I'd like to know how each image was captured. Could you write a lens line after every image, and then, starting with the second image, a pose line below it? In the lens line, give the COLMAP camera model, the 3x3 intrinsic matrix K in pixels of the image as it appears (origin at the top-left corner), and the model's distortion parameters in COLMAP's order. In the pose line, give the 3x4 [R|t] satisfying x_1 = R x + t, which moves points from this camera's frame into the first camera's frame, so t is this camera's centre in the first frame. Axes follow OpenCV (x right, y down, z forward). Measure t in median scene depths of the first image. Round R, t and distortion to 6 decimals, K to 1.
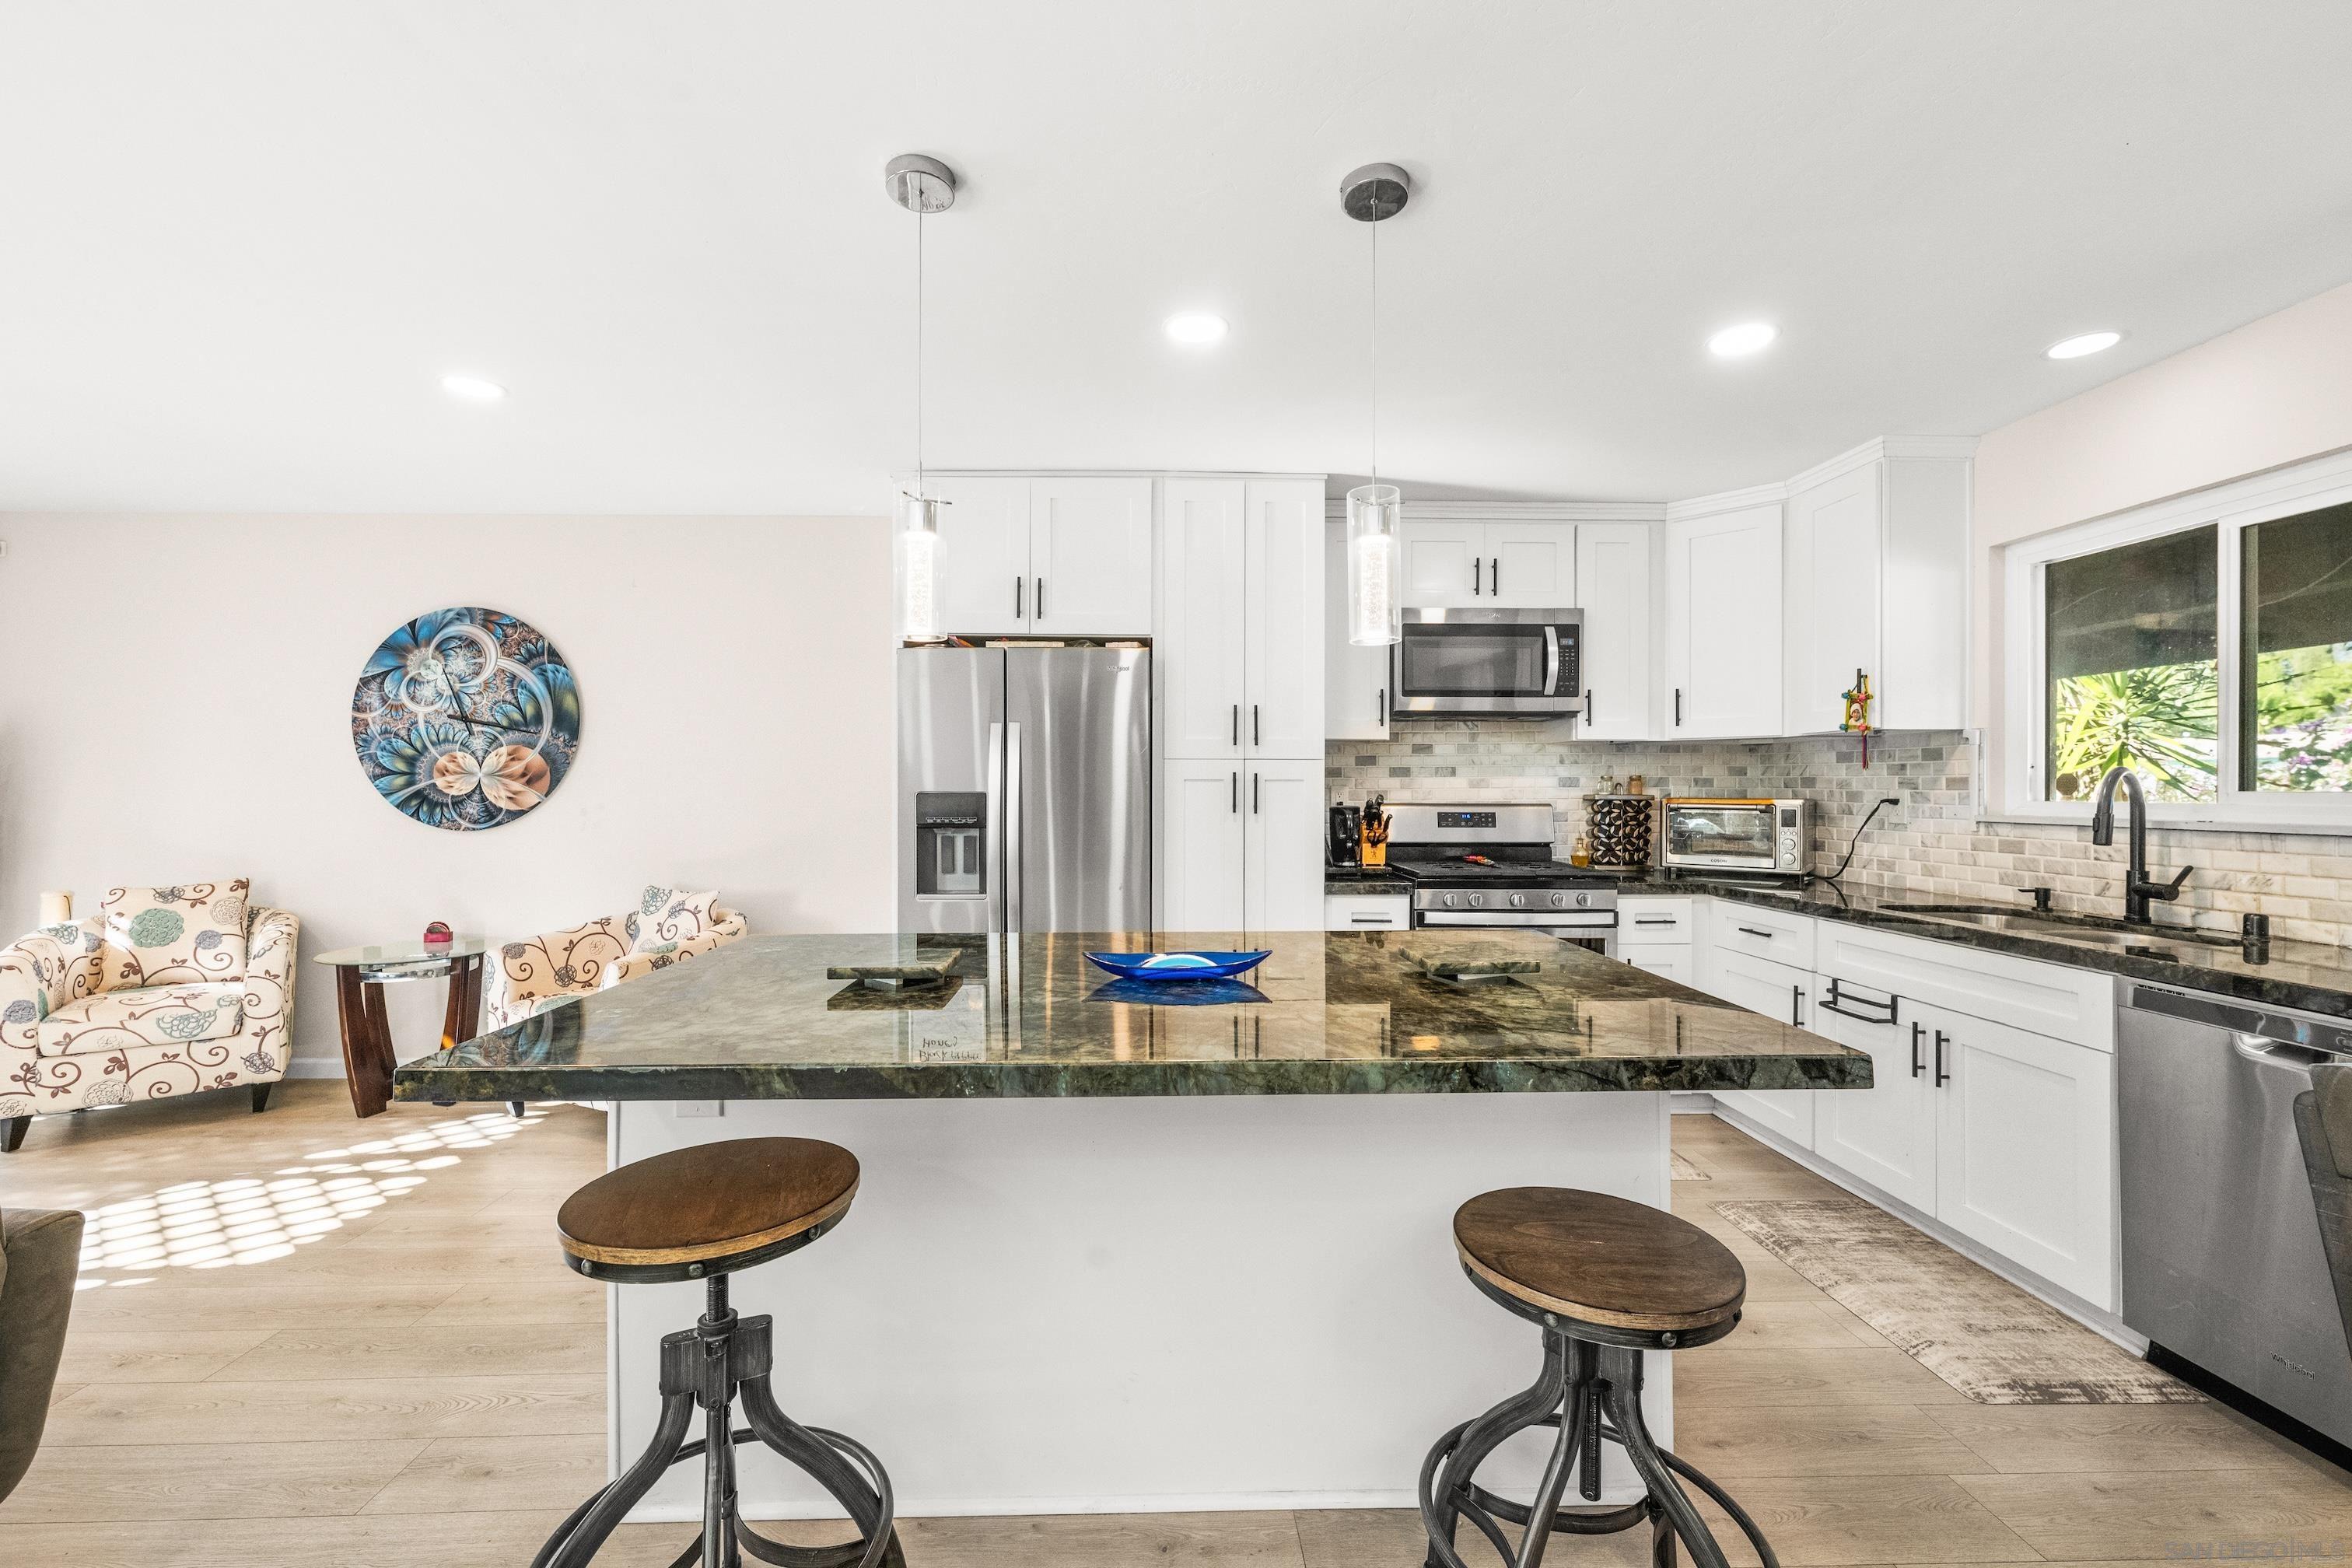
lens RADIAL K [[926.0, 0, 1163.1], [0, 926.0, 784.5], [0, 0, 1]] dist [-0.002879, 0.000722]
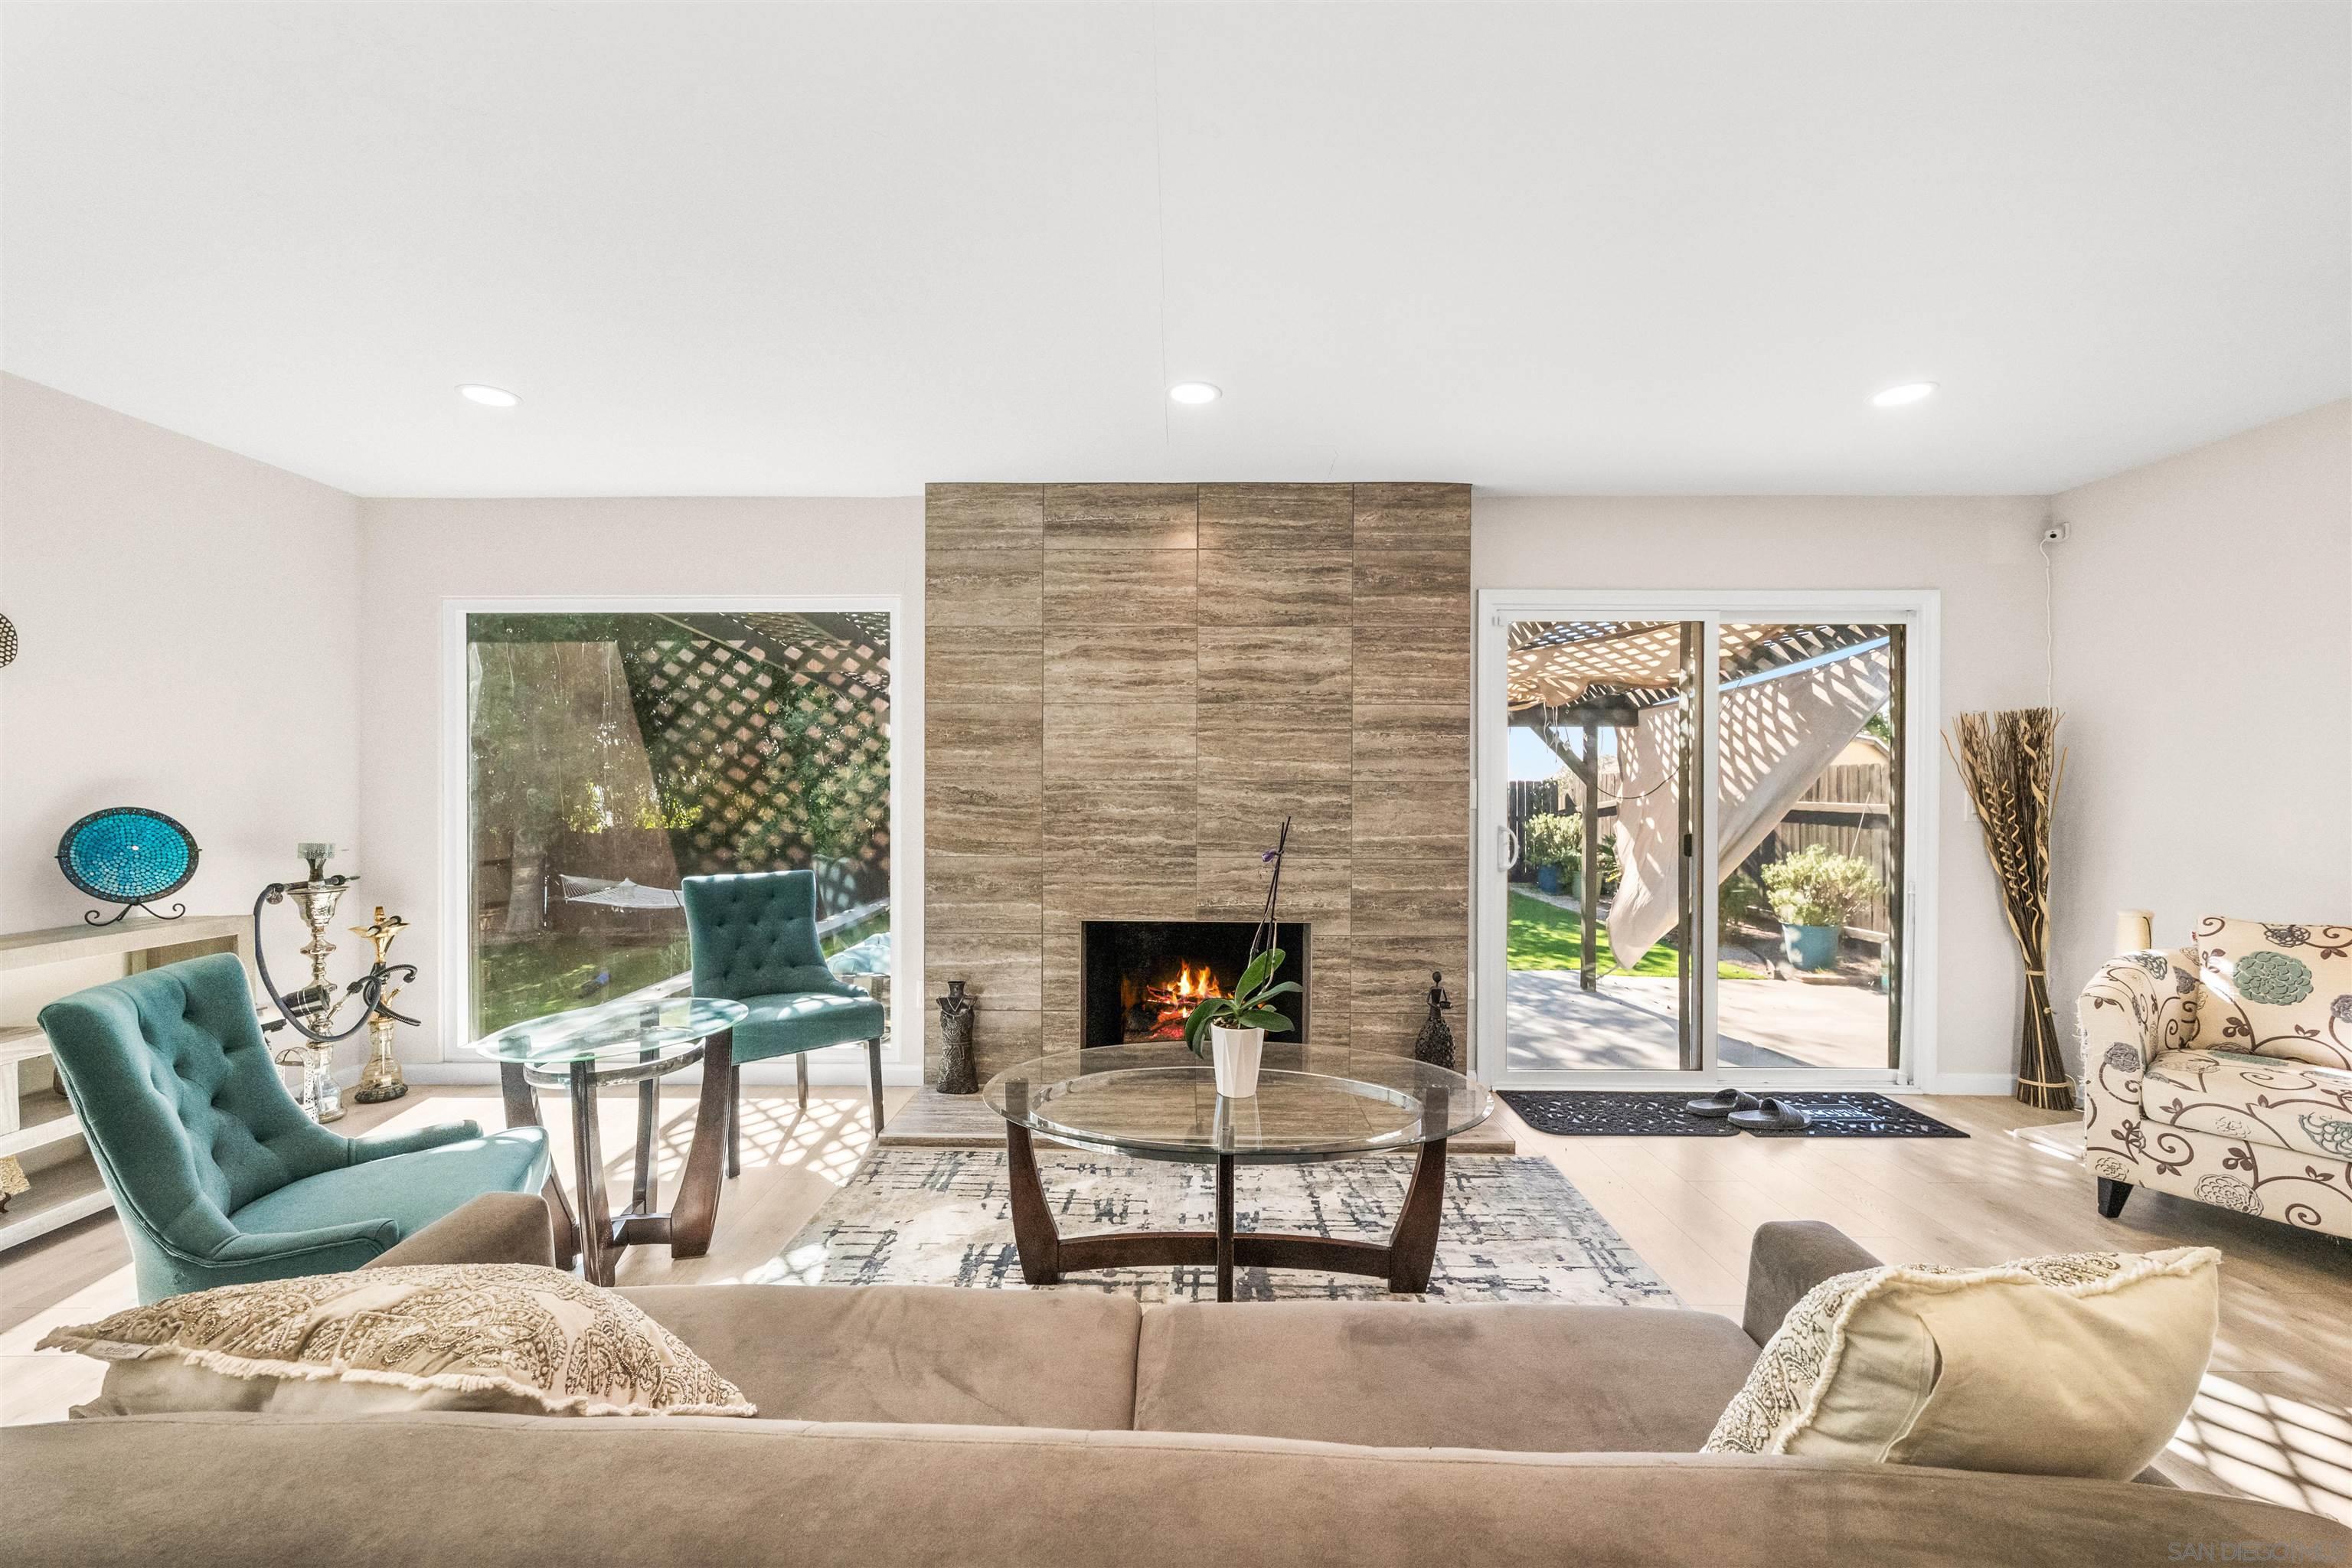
lens RADIAL K [[926.0, 0, 1167.9], [0, 926.0, 786.3], [0, 0, 1]] dist [-0.002879, 0.000722]
pose [[-0.037749, 0.000990, -0.999287, -0.314863], [-0.000708, 0.999999, 0.001017, 0.001345], [0.999287, 0.000746, -0.037748, 0.144014]]
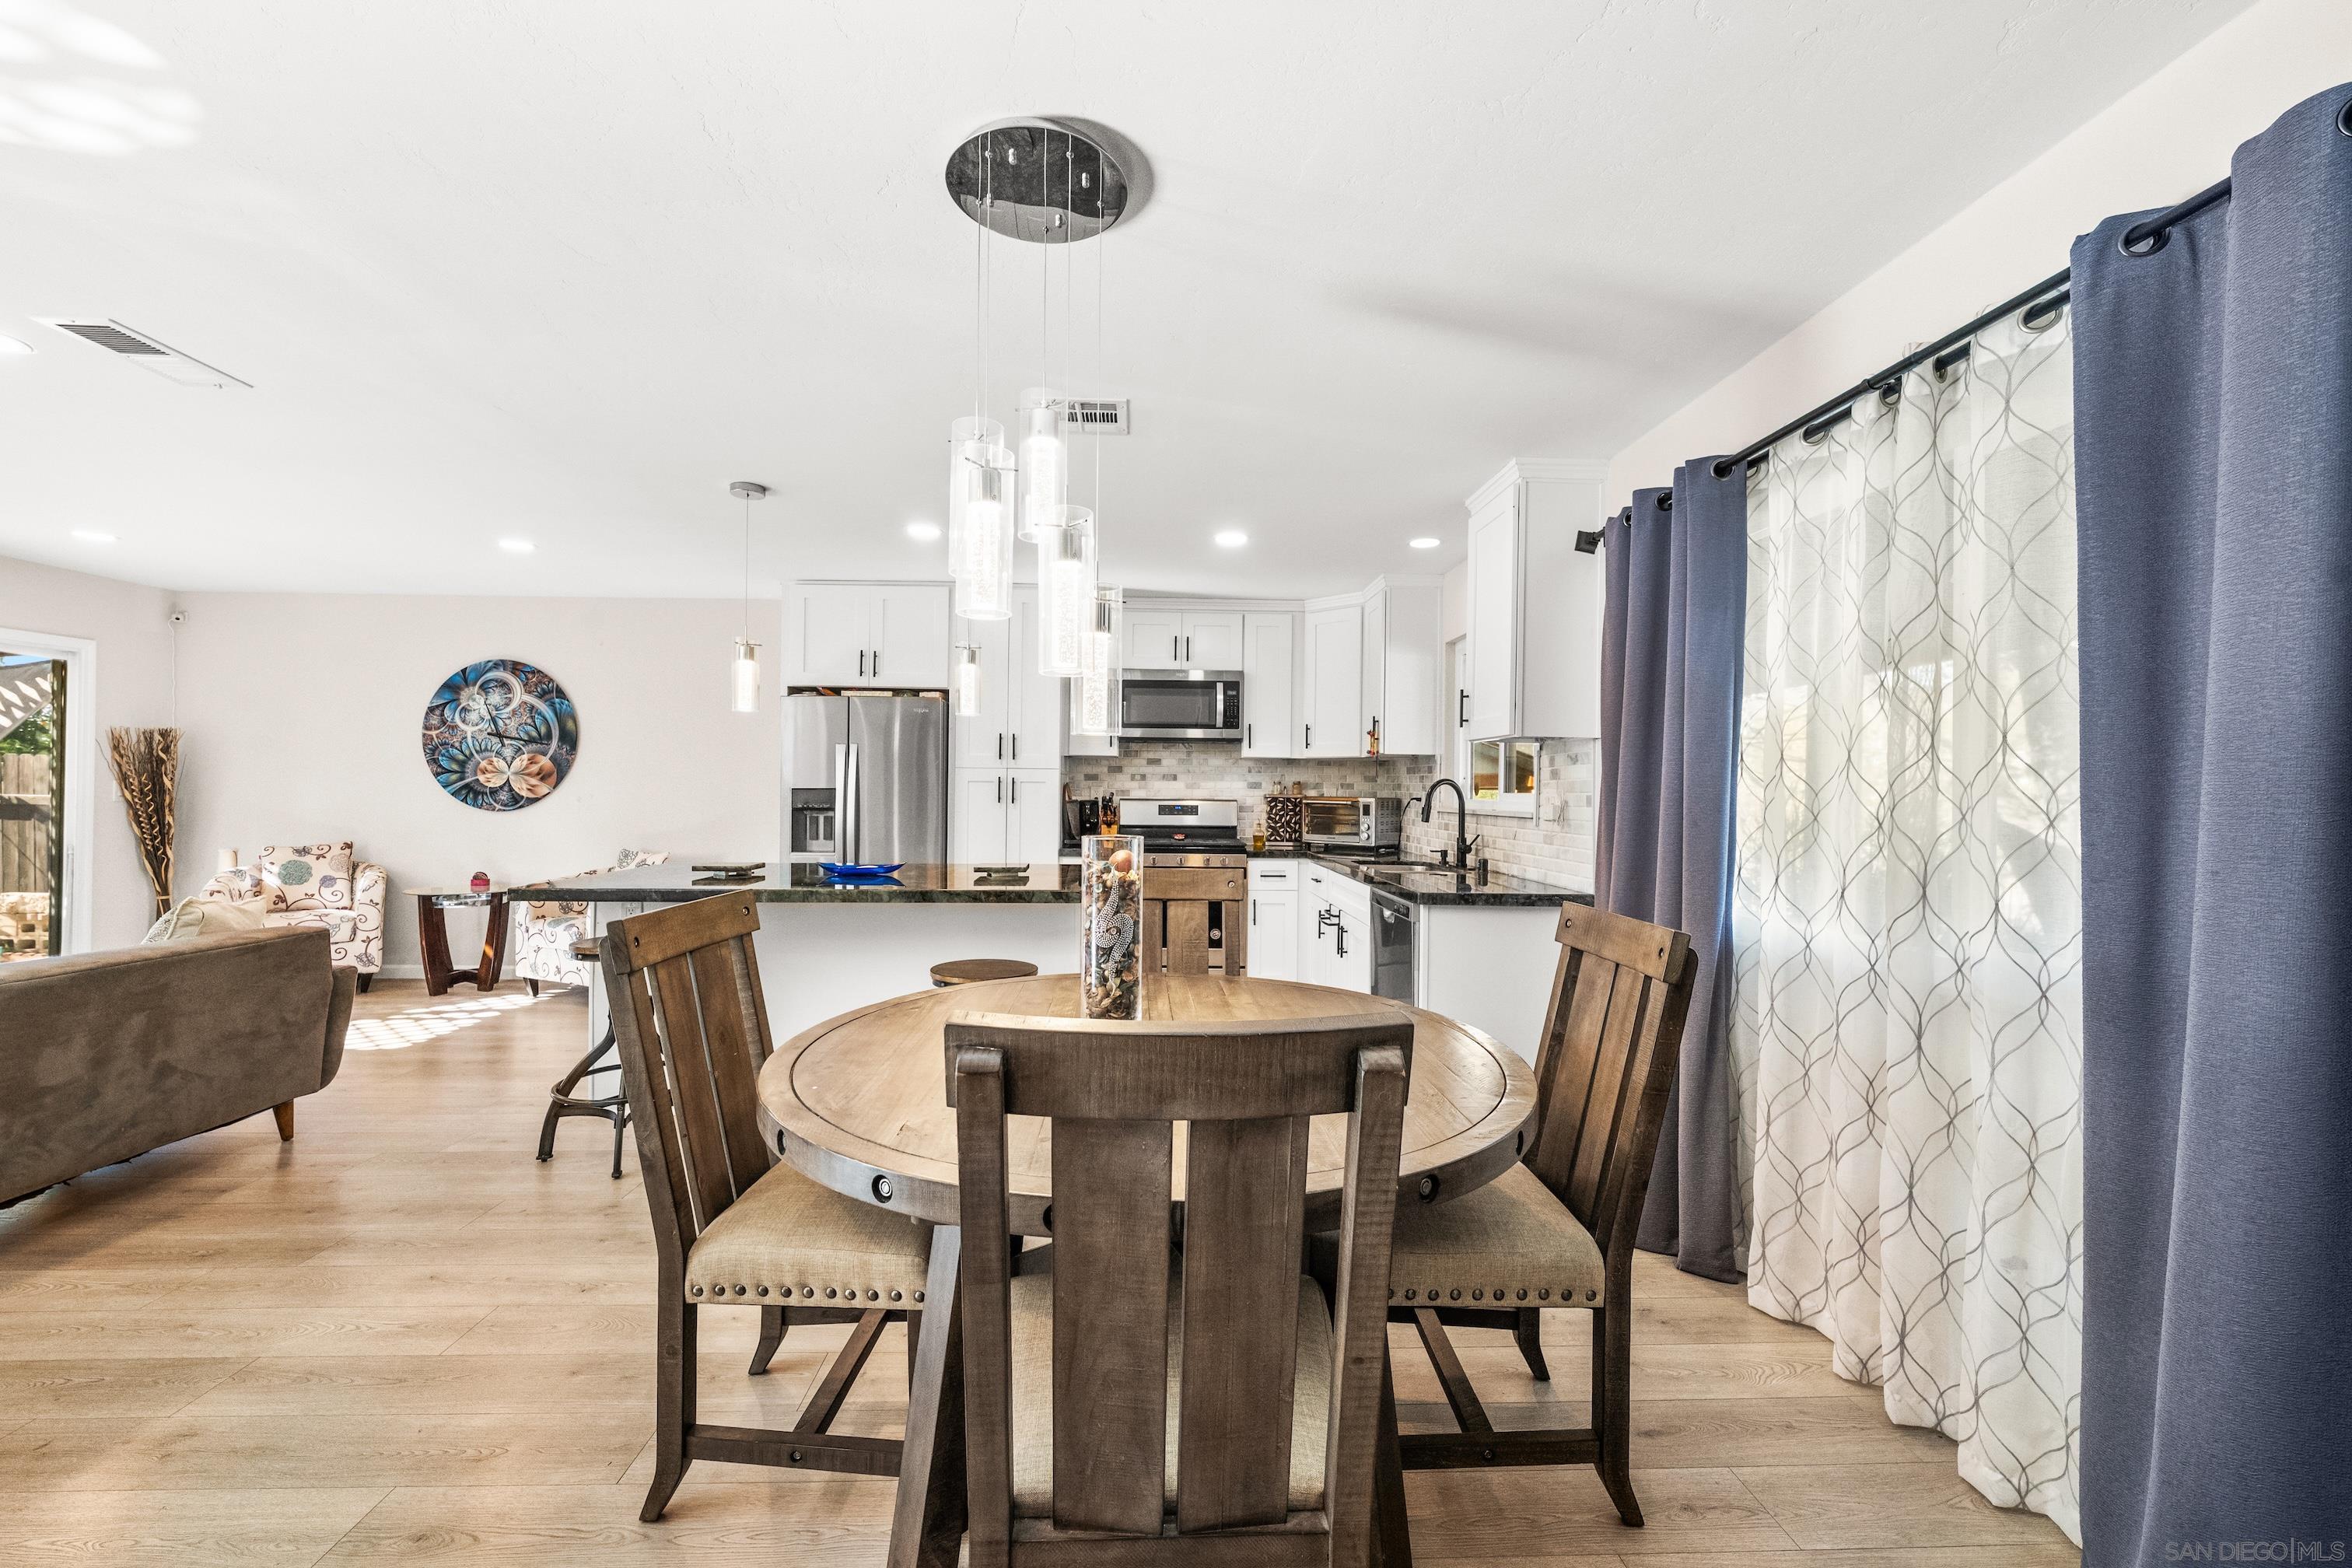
lens RADIAL K [[926.0, 0, 1166.3], [0, 926.0, 785.7], [0, 0, 1]] dist [-0.002879, 0.000722]
pose [[0.999935, 0.009491, 0.006271, 0.321767], [-0.009483, 0.999954, -0.001298, 0.001247], [-0.006283, 0.001238, 0.999979, -0.515919]]
